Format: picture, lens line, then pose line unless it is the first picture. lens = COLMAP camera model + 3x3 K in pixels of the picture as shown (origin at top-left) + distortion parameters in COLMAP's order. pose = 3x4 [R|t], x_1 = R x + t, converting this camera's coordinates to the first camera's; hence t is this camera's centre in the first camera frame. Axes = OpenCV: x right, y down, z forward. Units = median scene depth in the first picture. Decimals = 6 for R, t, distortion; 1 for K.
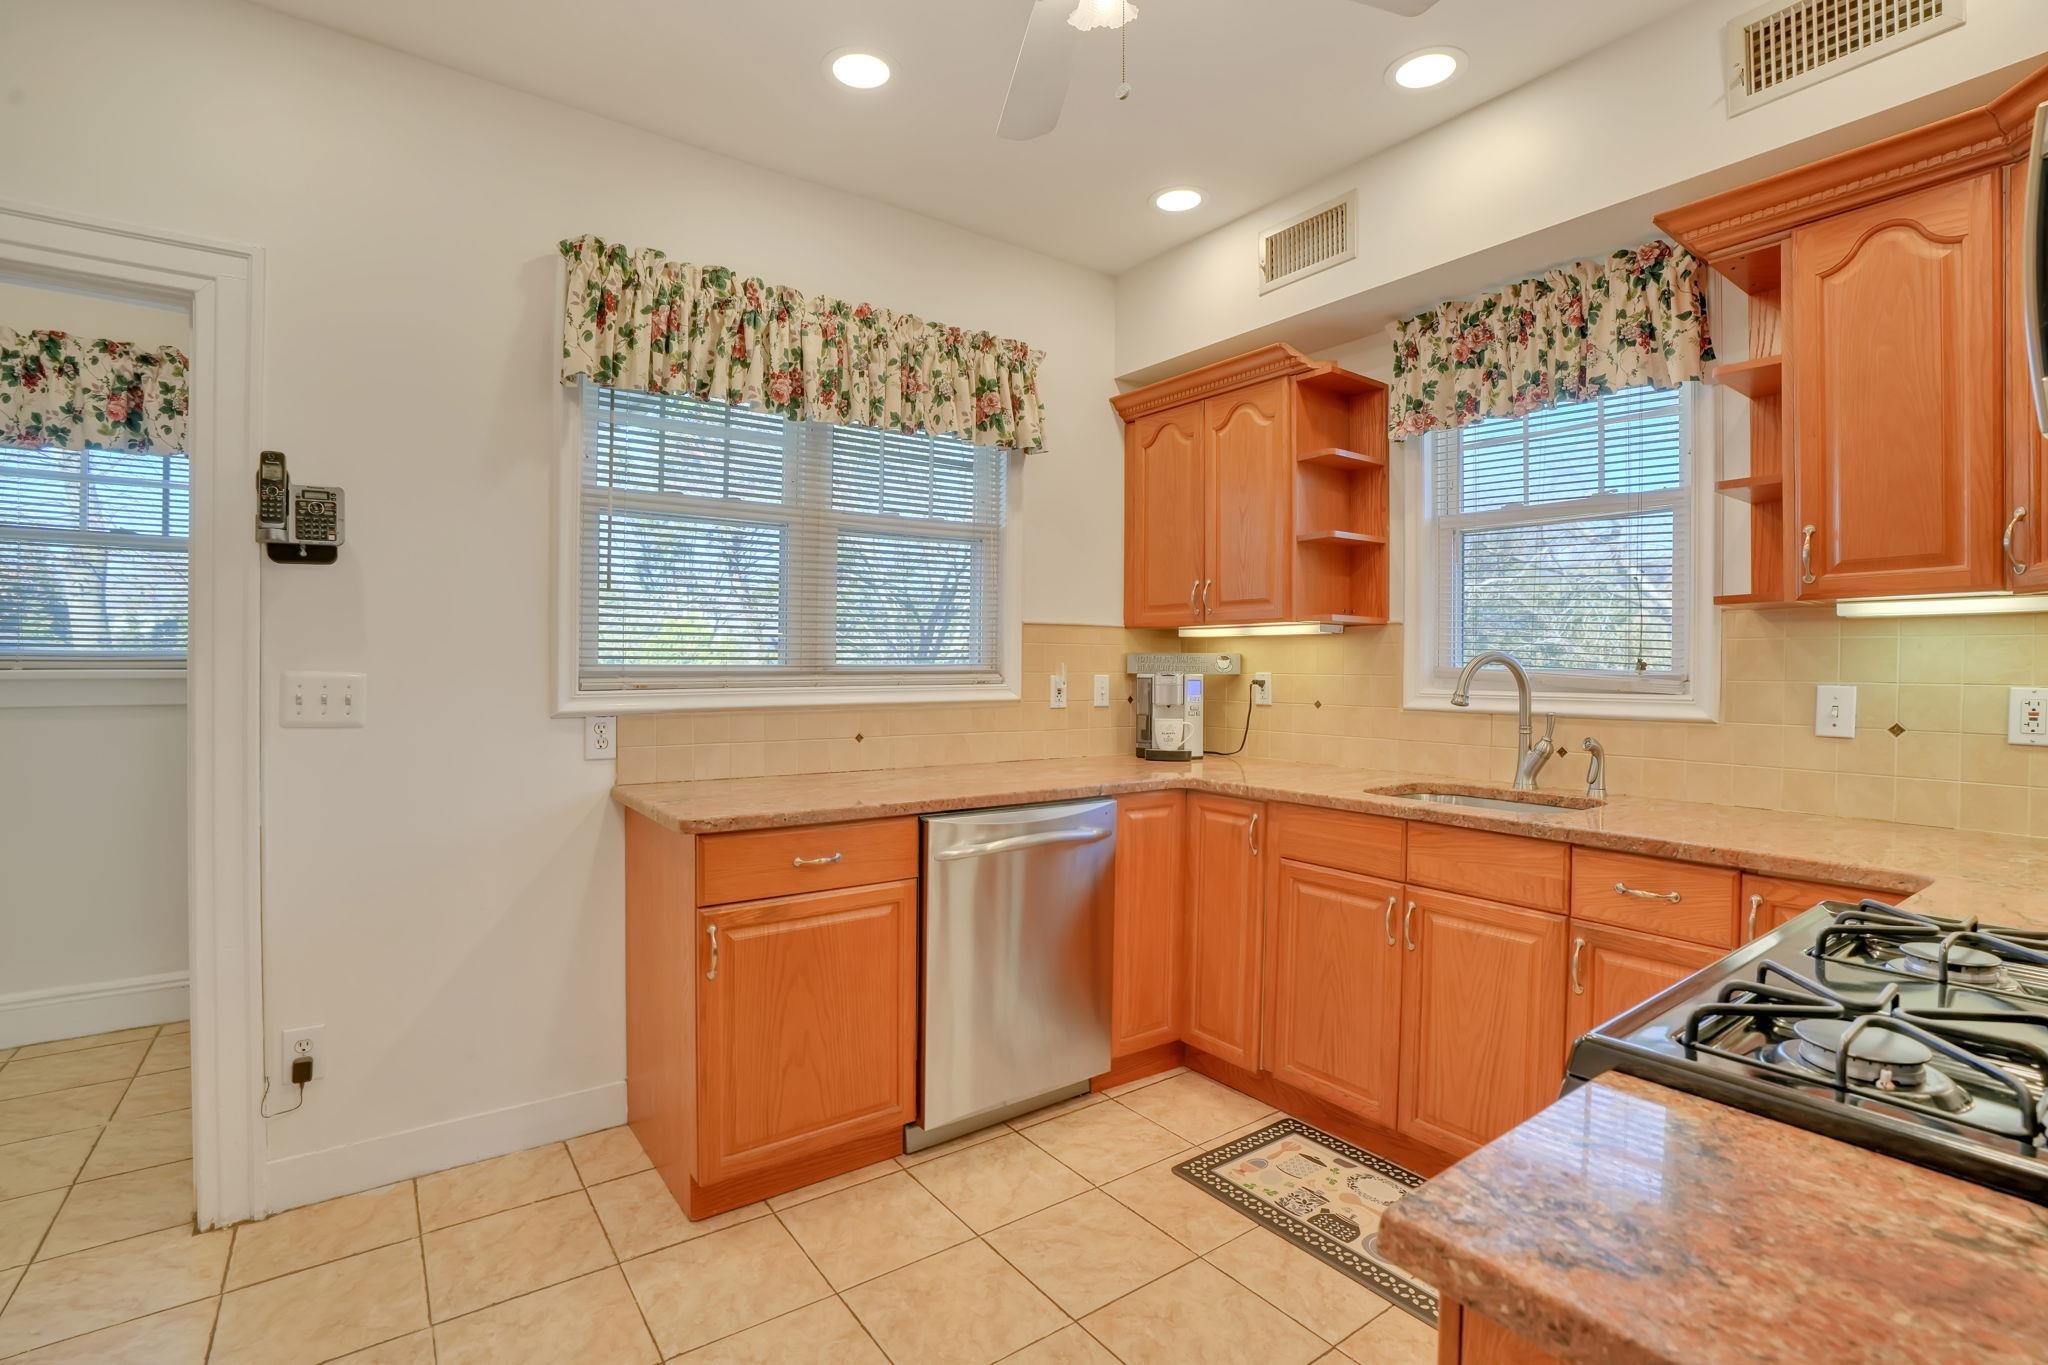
lens RADIAL K [[969.1, 0, 1024.0], [0, 969.1, 682.5], [0, 0, 1]] dist [-0.039528, 0.000208]
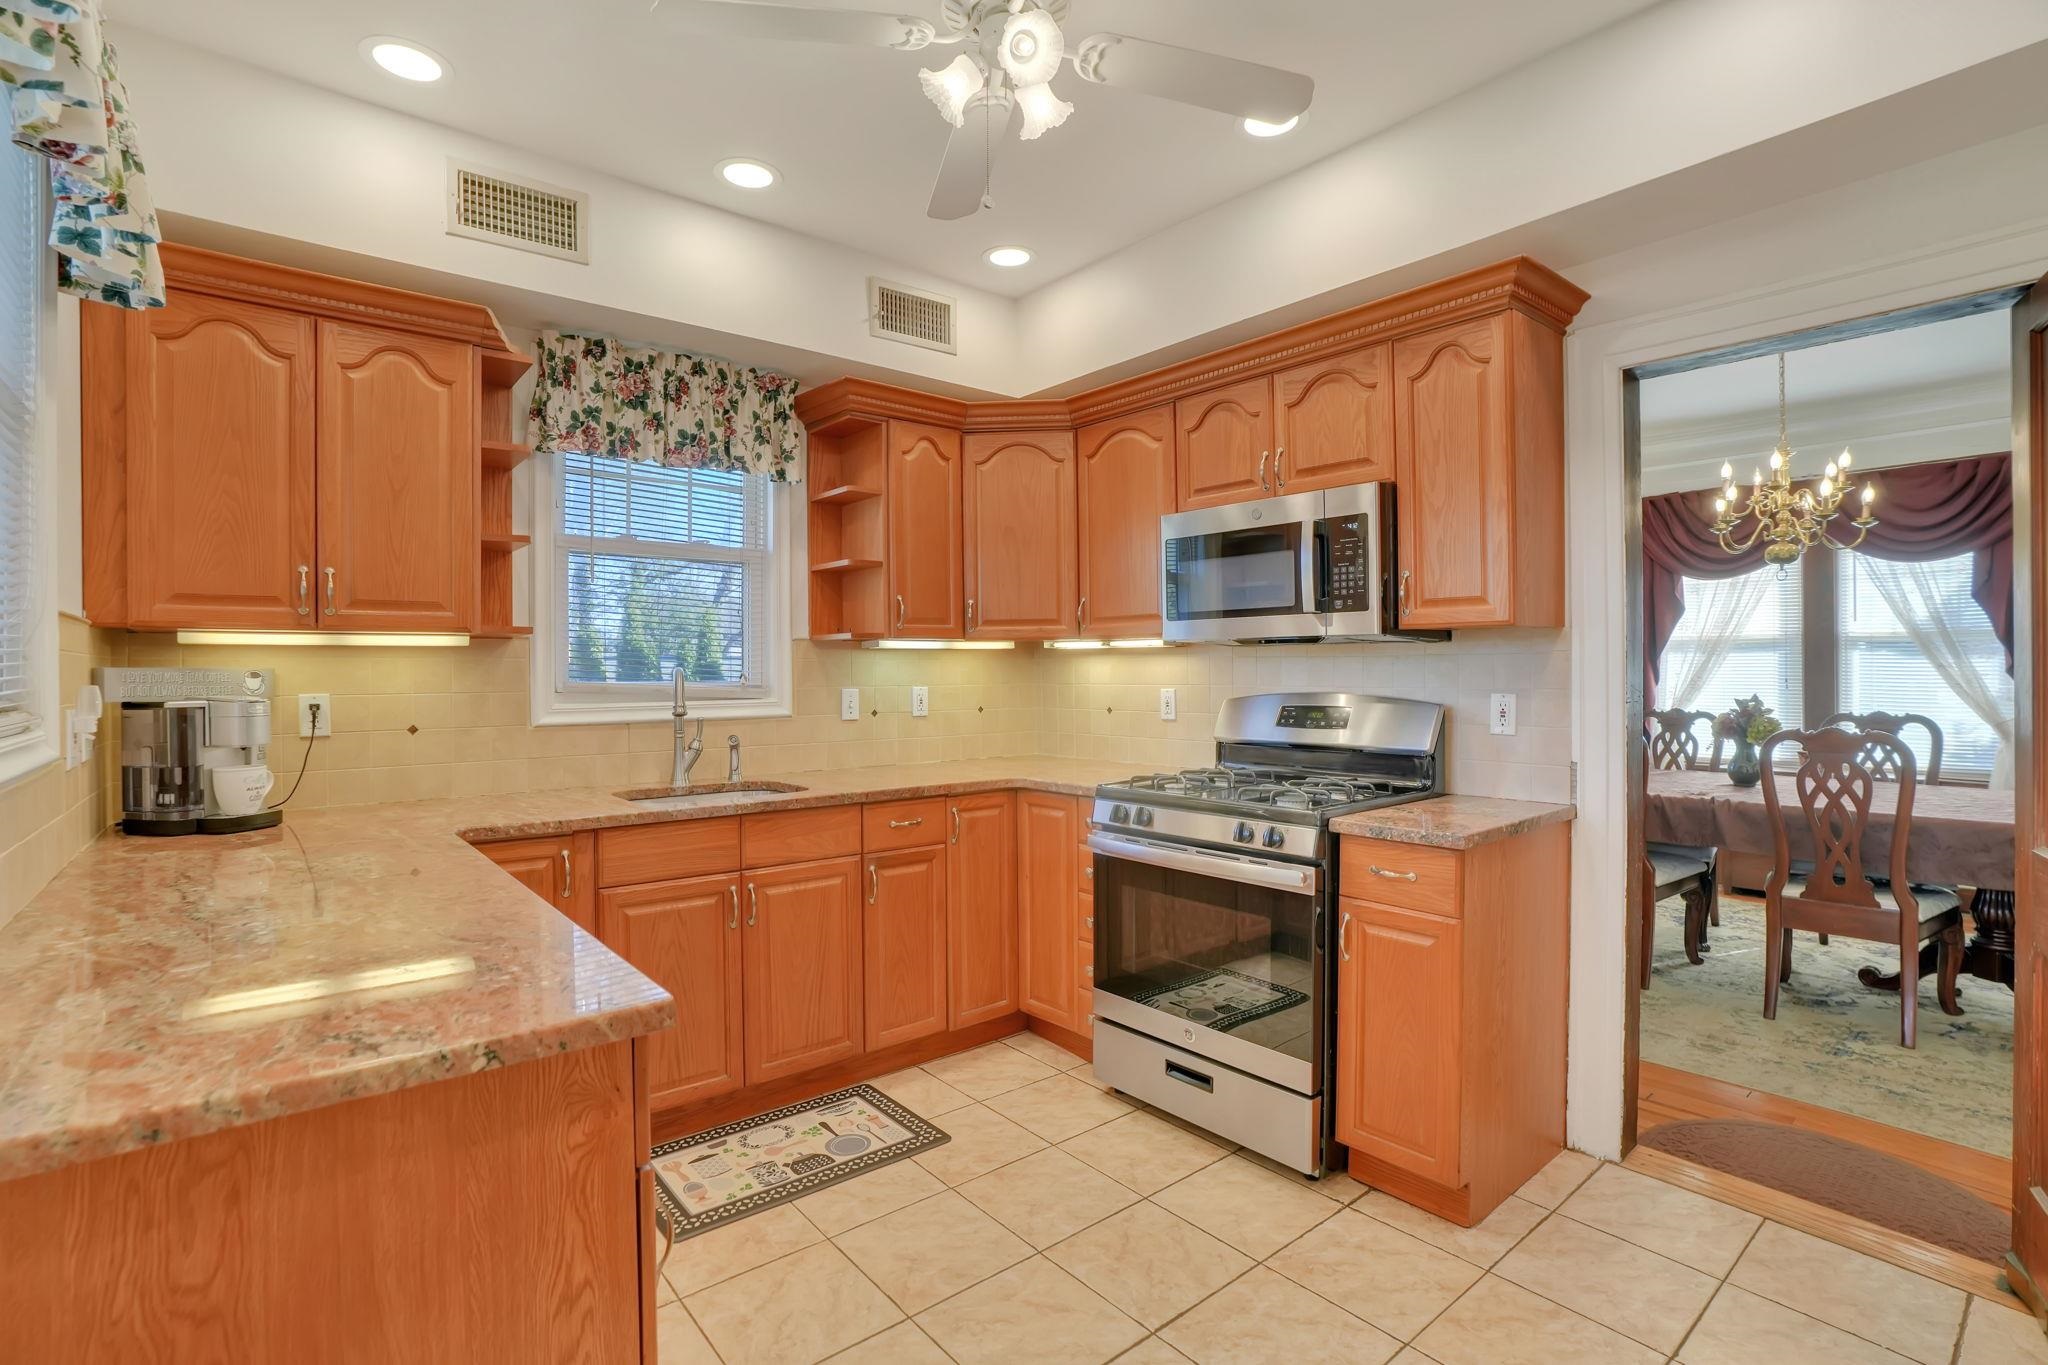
lens RADIAL K [[973.5, 0, 1024.0], [0, 973.5, 682.5], [0, 0, 1]] dist [-0.001265, -0.000162]
pose [[-0.051994, -0.021299, 0.998420, -0.742734], [0.019953, 0.999551, 0.022363, -0.034405], [-0.998448, 0.021084, -0.051546, 0.677032]]
